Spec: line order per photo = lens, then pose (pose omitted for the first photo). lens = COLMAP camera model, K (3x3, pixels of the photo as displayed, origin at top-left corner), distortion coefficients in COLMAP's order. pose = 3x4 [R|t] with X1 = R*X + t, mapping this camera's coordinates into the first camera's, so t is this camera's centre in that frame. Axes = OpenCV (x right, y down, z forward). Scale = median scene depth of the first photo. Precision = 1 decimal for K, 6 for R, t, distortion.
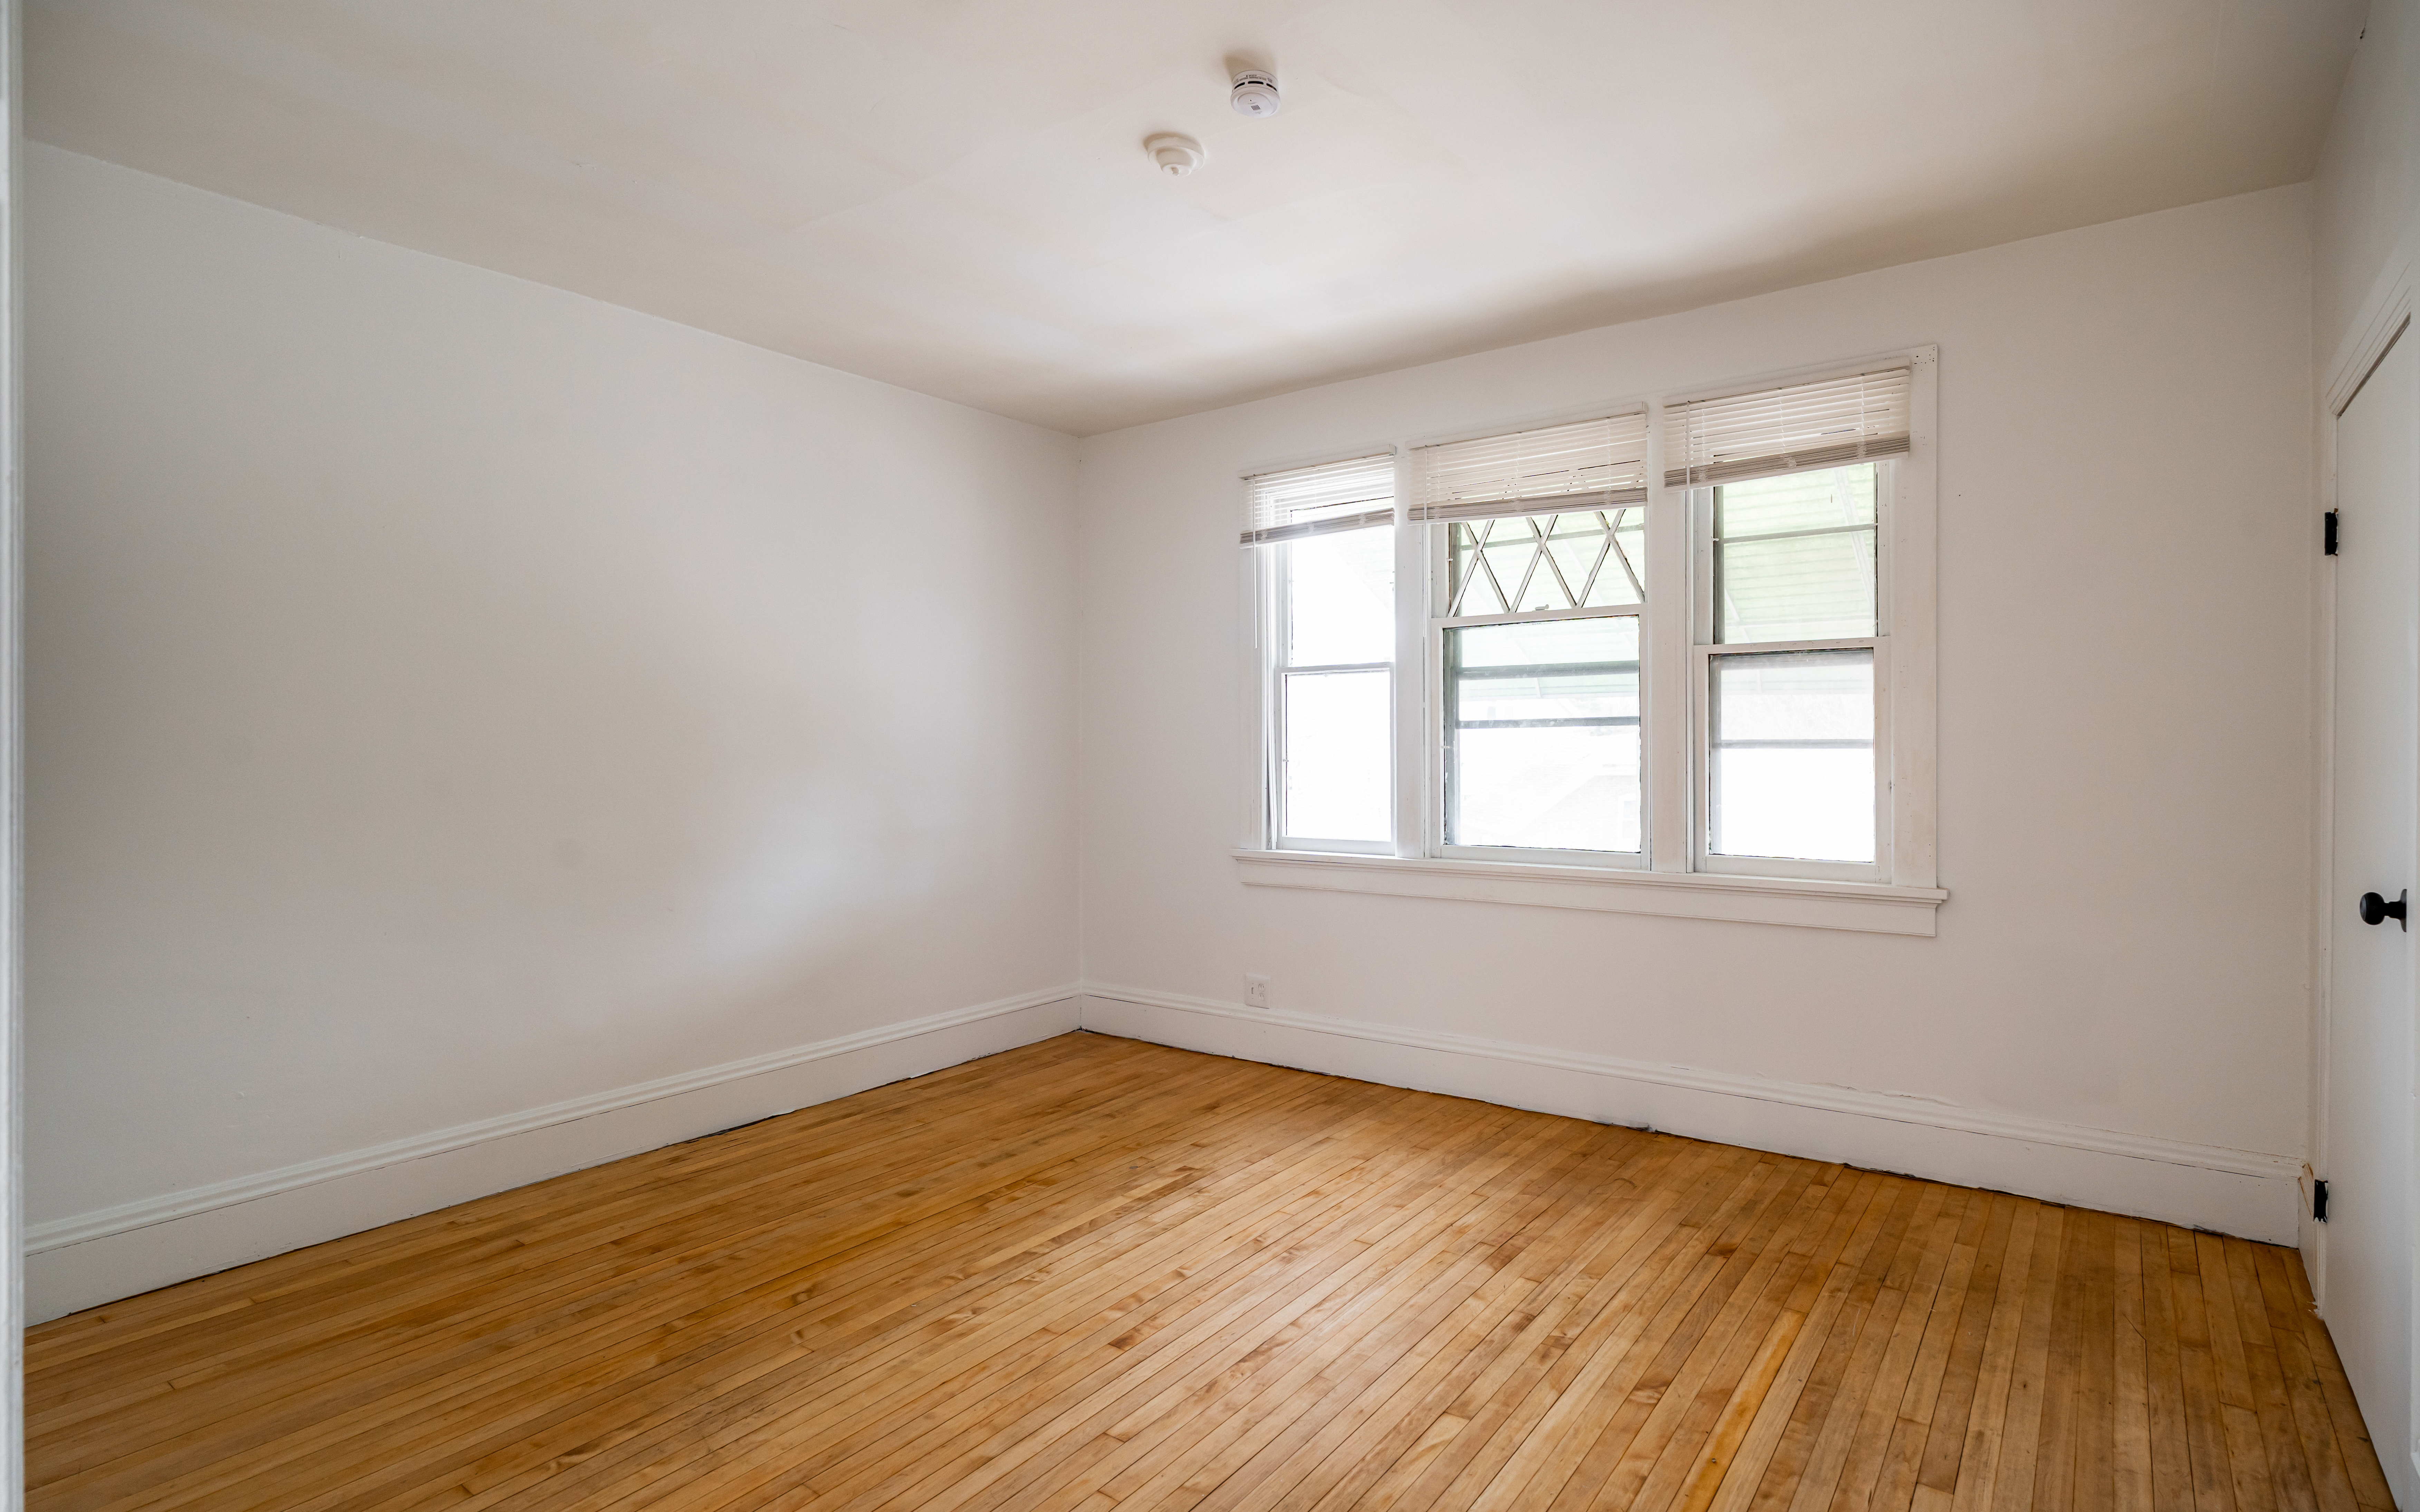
lens RADIAL K [[1232.9, 0, 1195.8], [0, 1232.9, 753.8], [0, 0, 1]] dist [0.018765, 0.000971]
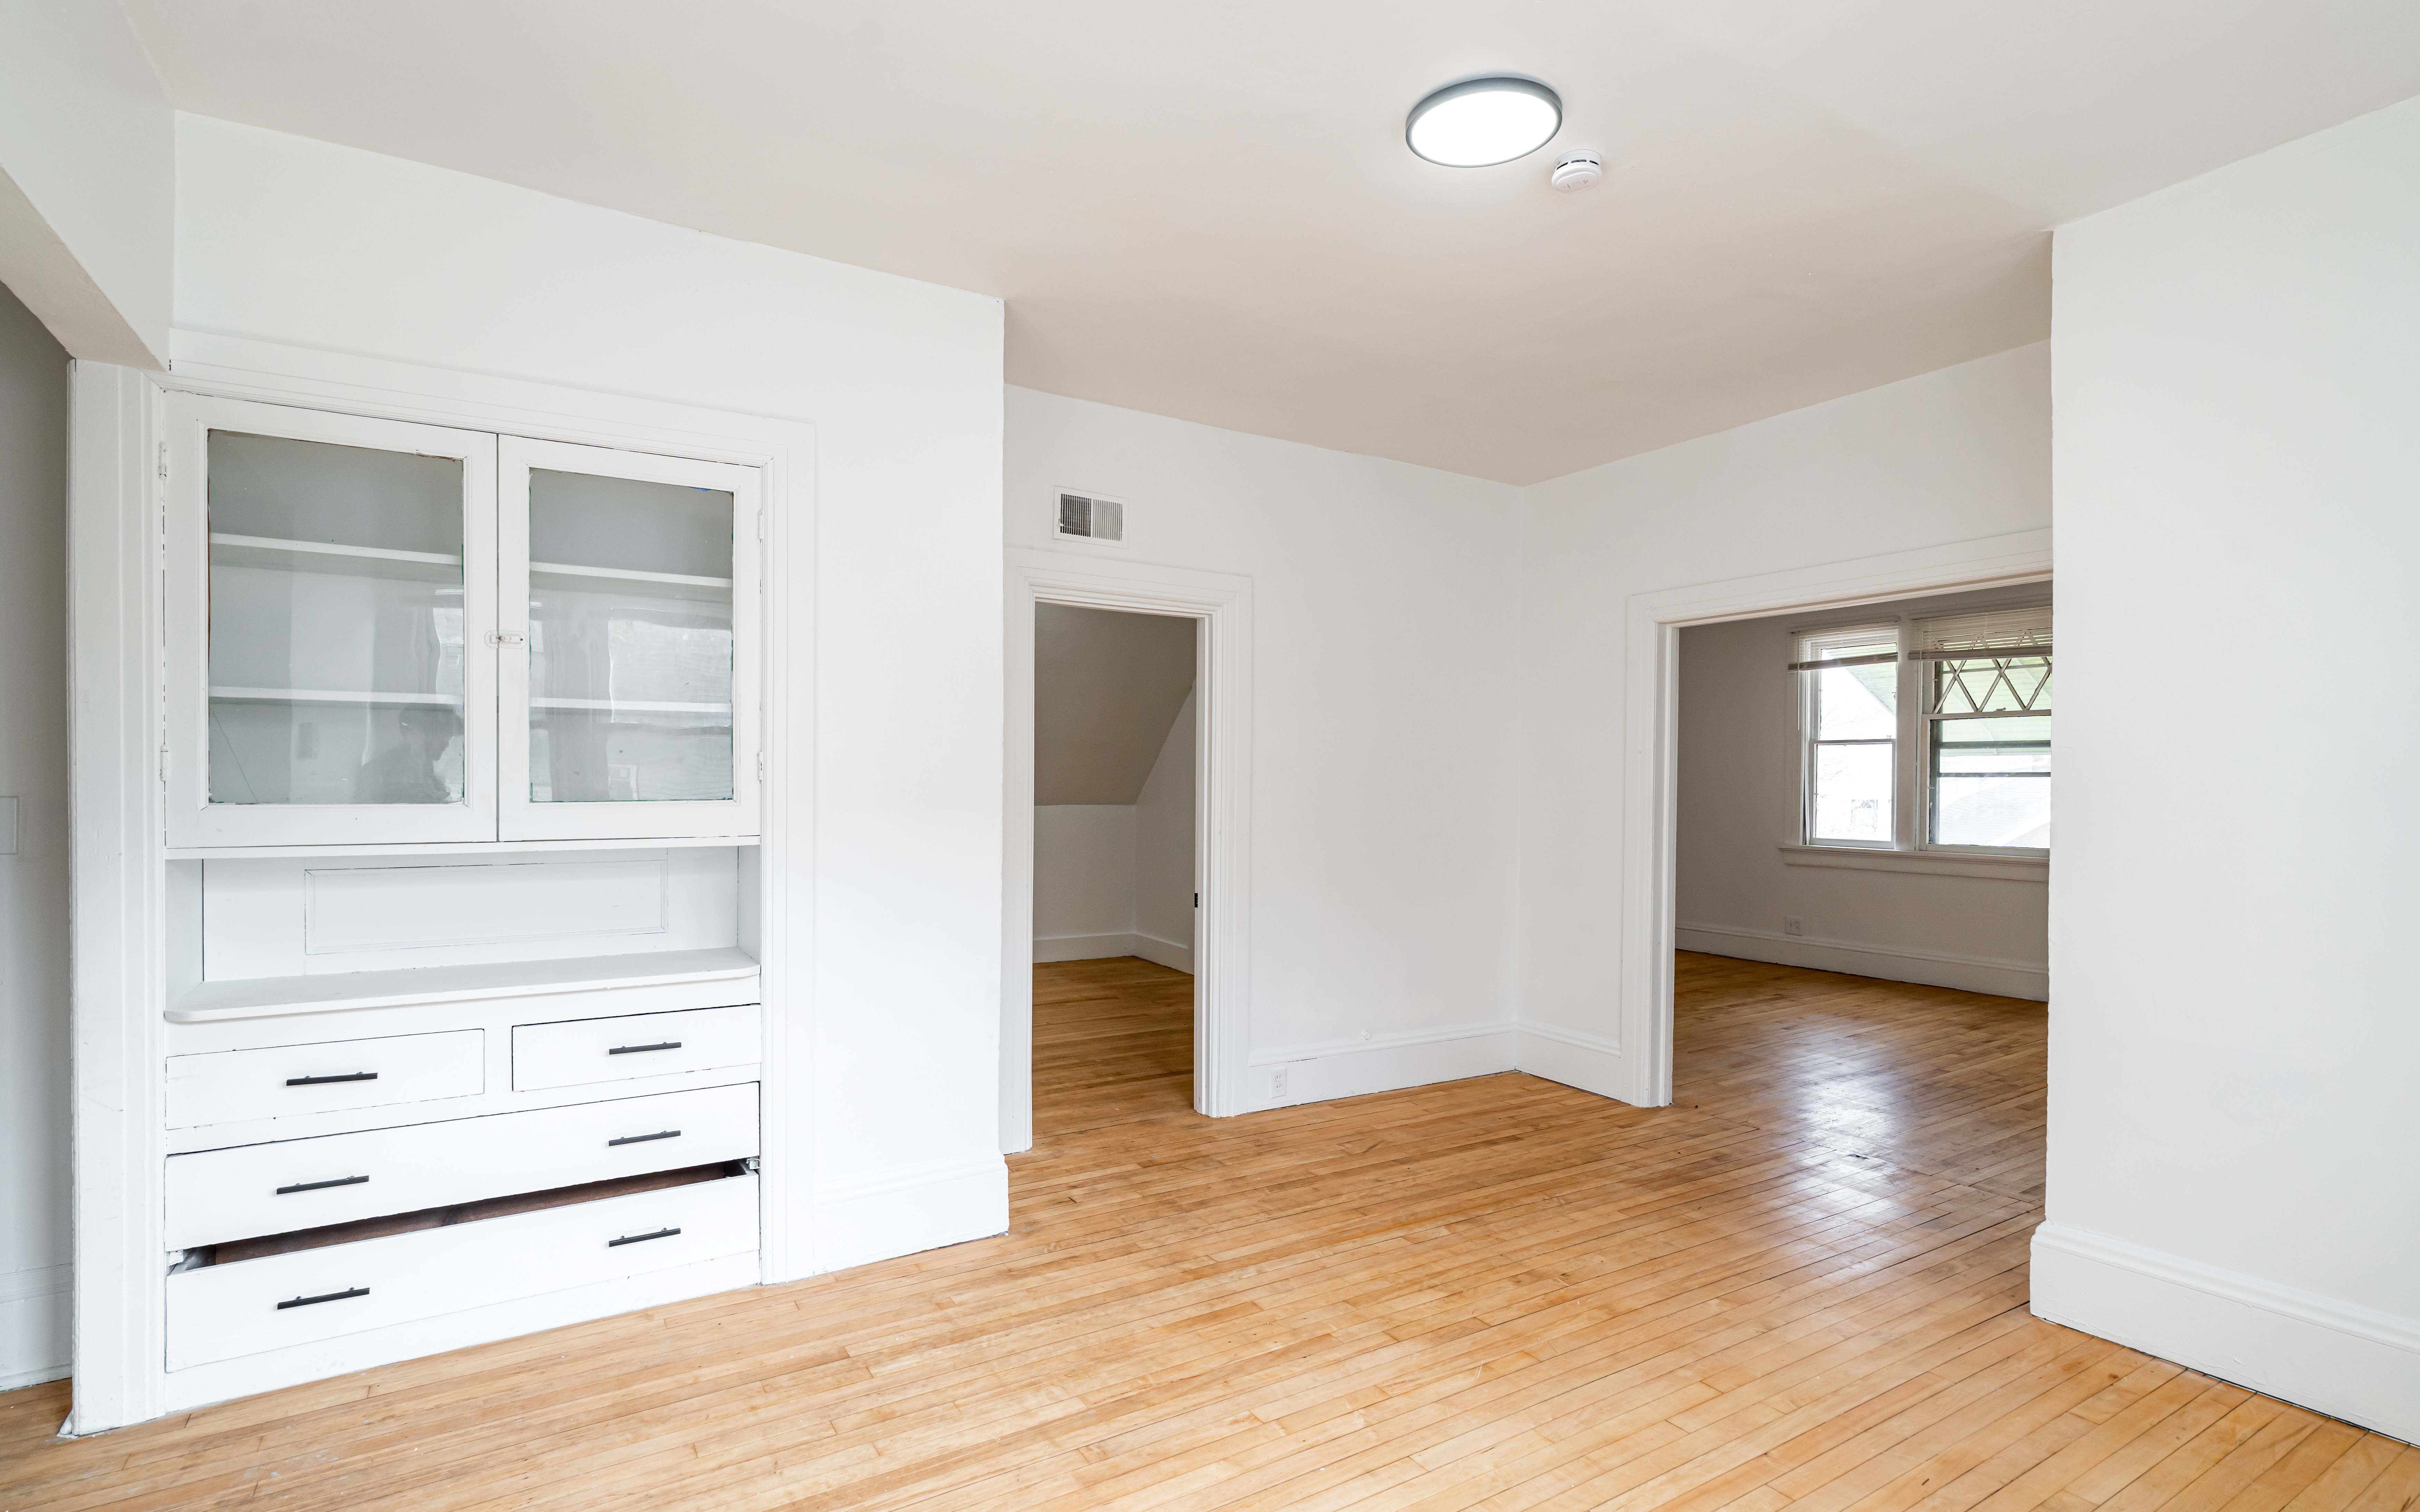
lens RADIAL K [[1085.4, 0, 1094.0], [0, 1085.4, 787.5], [0, 0, 1]] dist [-0.005377, 0.002102]
pose [[0.914539, 0.012166, -0.404315, -0.264718], [-0.010730, 0.999926, 0.005817, -0.002000], [0.404356, -0.000982, 0.914601, -0.894026]]
